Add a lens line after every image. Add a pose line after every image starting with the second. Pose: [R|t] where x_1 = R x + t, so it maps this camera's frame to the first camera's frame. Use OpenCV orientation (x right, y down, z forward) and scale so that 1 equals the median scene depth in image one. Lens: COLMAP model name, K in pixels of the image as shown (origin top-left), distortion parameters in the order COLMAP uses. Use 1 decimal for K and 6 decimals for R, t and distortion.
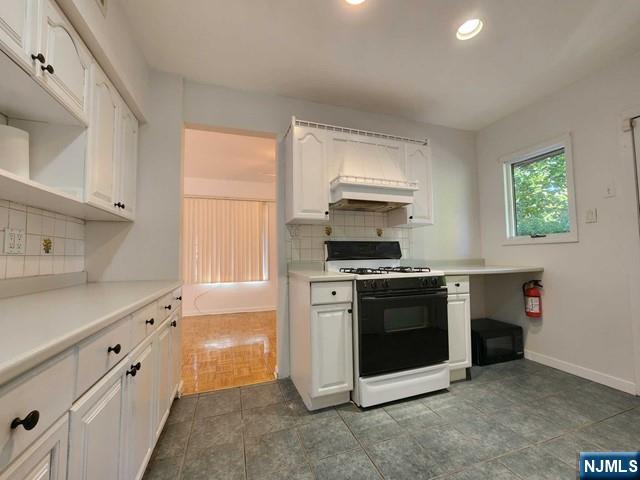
lens RADIAL K [[263.3, 0, 320.1], [0, 263.3, 240.8], [0, 0, 1]] dist [-0.009950, 0.000518]
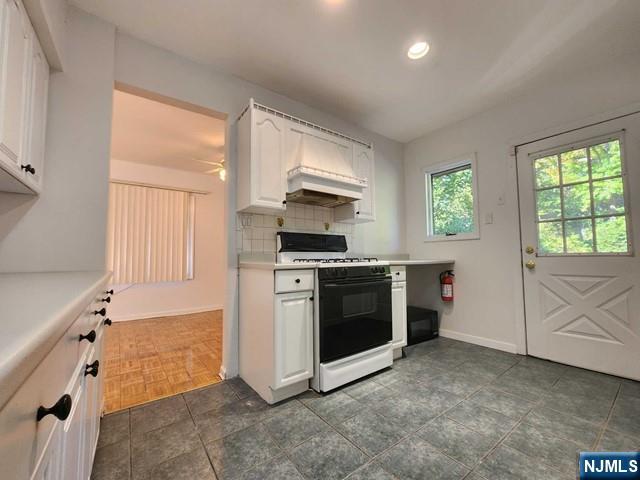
lens RADIAL K [[263.3, 0, 320.4], [0, 263.3, 241.2], [0, 0, 1]] dist [-0.009950, 0.000518]
pose [[0.952123, 0.023219, 0.304832, -0.146966], [-0.020418, 0.999715, -0.012373, 0.051065], [-0.305033, 0.005557, 0.952326, 0.023942]]
